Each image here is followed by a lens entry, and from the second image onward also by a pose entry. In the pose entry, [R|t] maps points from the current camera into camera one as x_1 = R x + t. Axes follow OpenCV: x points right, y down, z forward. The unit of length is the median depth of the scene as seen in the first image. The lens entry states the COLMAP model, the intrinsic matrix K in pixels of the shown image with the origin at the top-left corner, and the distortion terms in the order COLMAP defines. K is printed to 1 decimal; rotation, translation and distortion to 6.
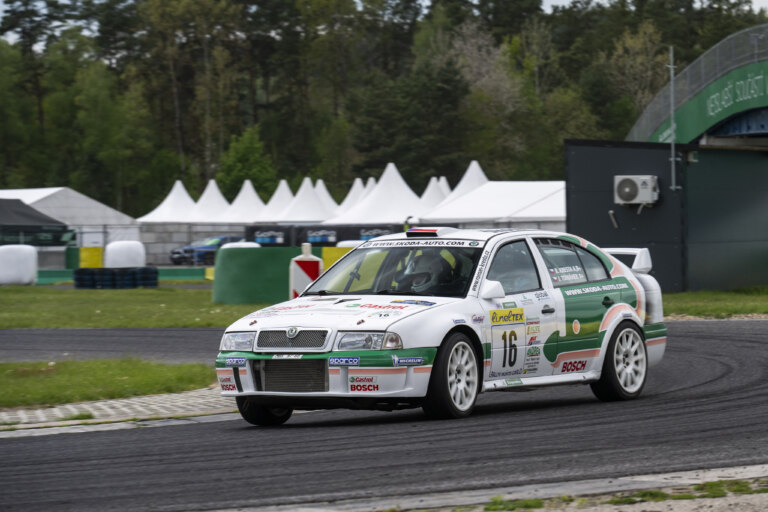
lens RADIAL K [[5159.4, 0, 382.9], [0, 5159.4, 255.6], [0, 0, 1]] dist [-0.963891, 0.000000]
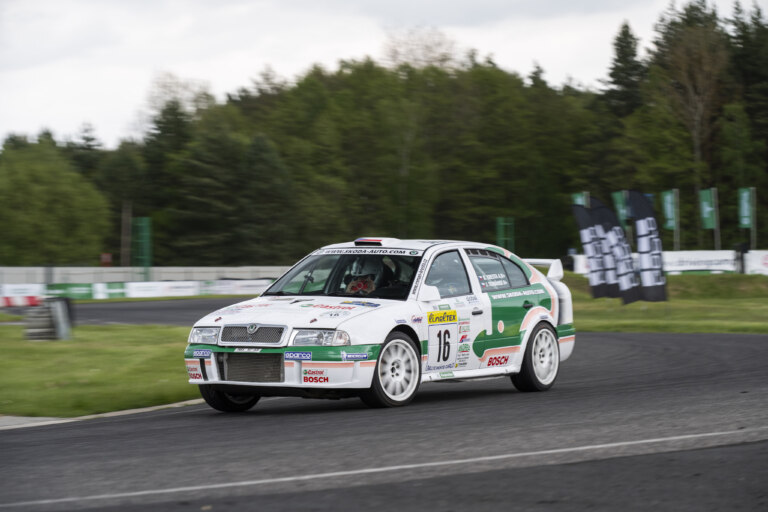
lens RADIAL K [[3003.1, 0, 384.1], [0, 3003.1, 256.7], [0, 0, 1]] dist [-0.309056, 0.000000]
pose [[0.999652, 0.018068, 0.019228, -0.001690], [-0.018043, 0.999836, -0.001444, -0.000346], [-0.019251, 0.001096, 0.999814, 0.335856]]
